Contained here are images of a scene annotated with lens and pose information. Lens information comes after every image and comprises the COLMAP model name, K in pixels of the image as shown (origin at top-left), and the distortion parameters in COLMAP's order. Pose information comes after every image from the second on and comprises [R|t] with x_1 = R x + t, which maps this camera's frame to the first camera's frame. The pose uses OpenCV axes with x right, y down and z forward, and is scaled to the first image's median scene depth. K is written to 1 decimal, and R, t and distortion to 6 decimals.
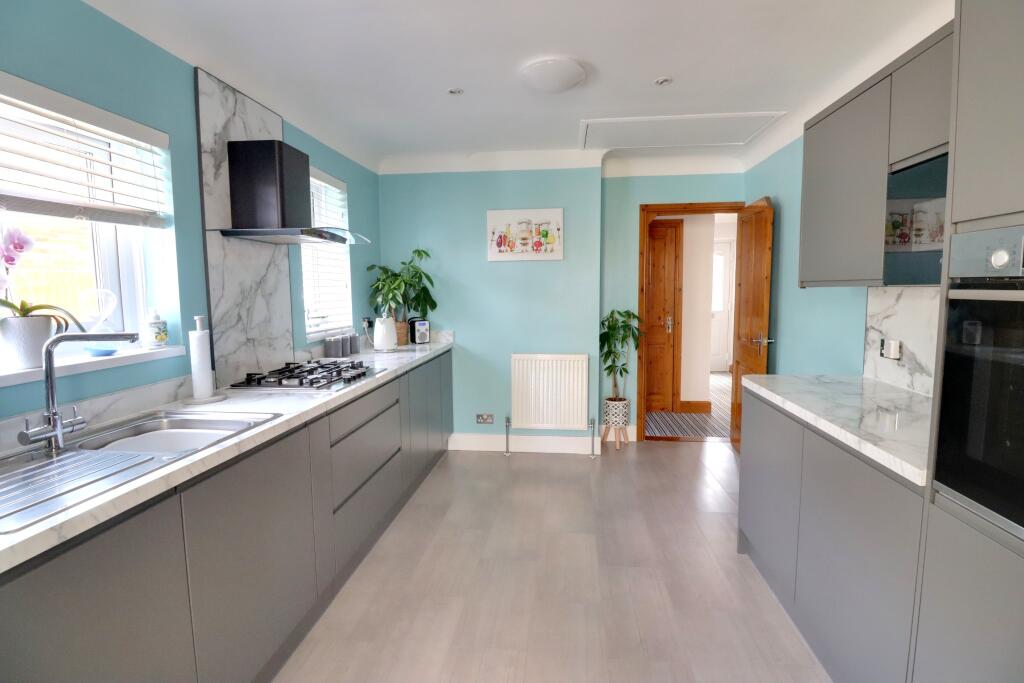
lens RADIAL K [[489.3, 0, 519.1], [0, 489.3, 335.2], [0, 0, 1]] dist [-0.003819, -0.000460]
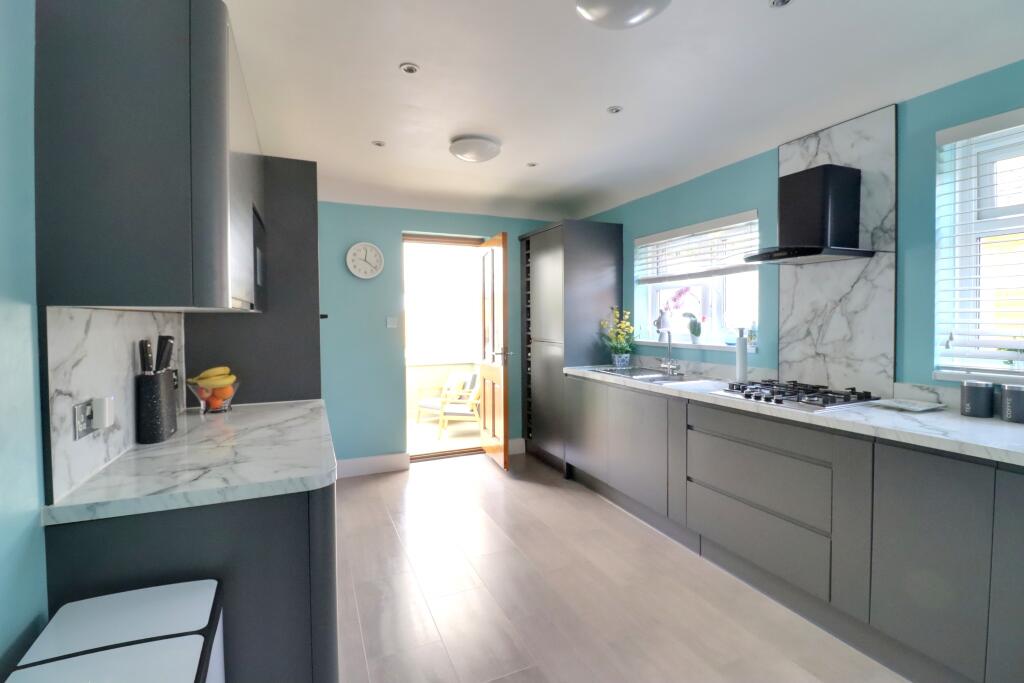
lens RADIAL K [[489.3, 0, 517.1], [0, 489.3, 338.3], [0, 0, 1]] dist [-0.003819, -0.000460]
pose [[-0.879982, 0.033059, -0.473855, 0.561019], [-0.031688, 0.991267, 0.128003, -0.146021], [0.473949, 0.127656, -0.871250, 1.651418]]
